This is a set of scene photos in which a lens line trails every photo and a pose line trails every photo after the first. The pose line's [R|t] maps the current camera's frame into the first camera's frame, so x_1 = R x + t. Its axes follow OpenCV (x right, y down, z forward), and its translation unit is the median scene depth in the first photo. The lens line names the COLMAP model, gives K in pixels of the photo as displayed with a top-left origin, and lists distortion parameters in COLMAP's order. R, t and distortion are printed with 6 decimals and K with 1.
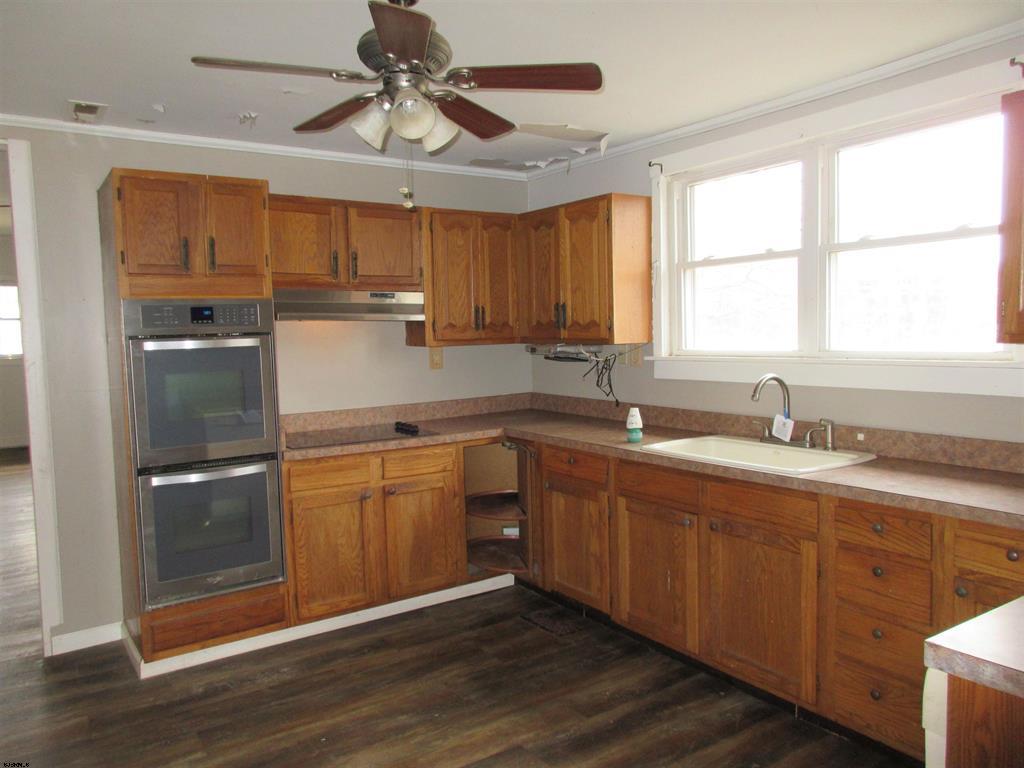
lens RADIAL K [[761.6, 0, 504.9], [0, 761.6, 379.0], [0, 0, 1]] dist [0.007000, 0.009381]
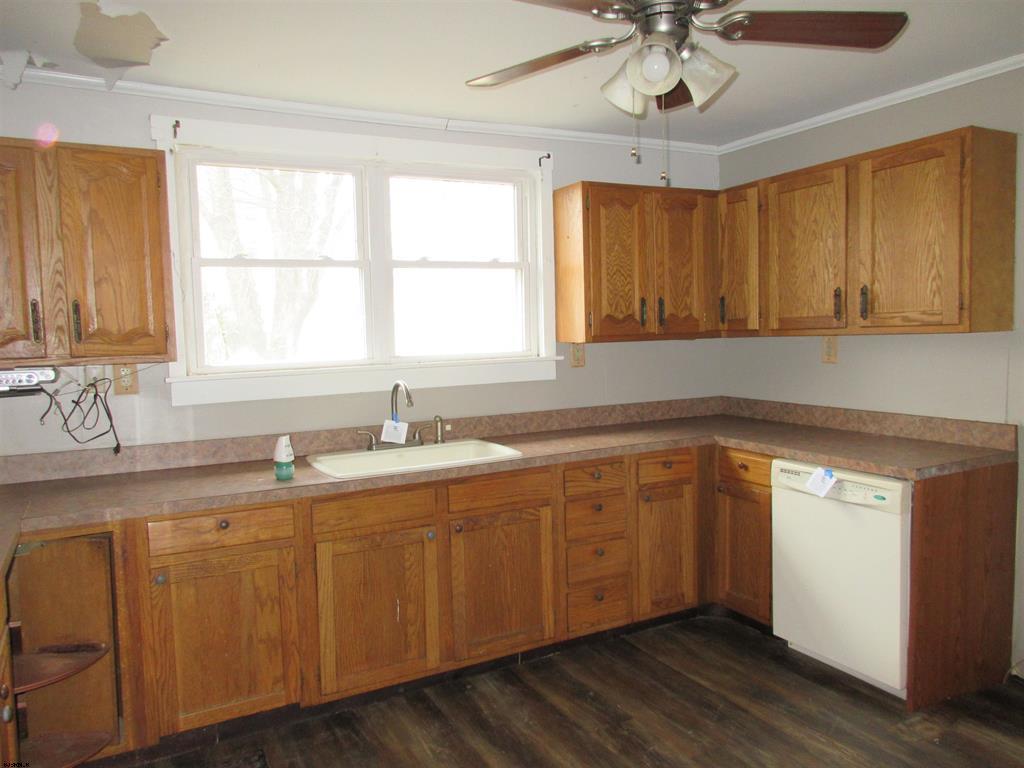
lens RADIAL K [[761.6, 0, 504.5], [0, 761.6, 388.5], [0, 0, 1]] dist [0.007000, 0.009381]
pose [[0.109271, -0.058451, 0.992292, -0.675673], [0.090387, 0.994718, 0.048640, -0.033132], [-0.989894, 0.084375, 0.113977, 0.763602]]
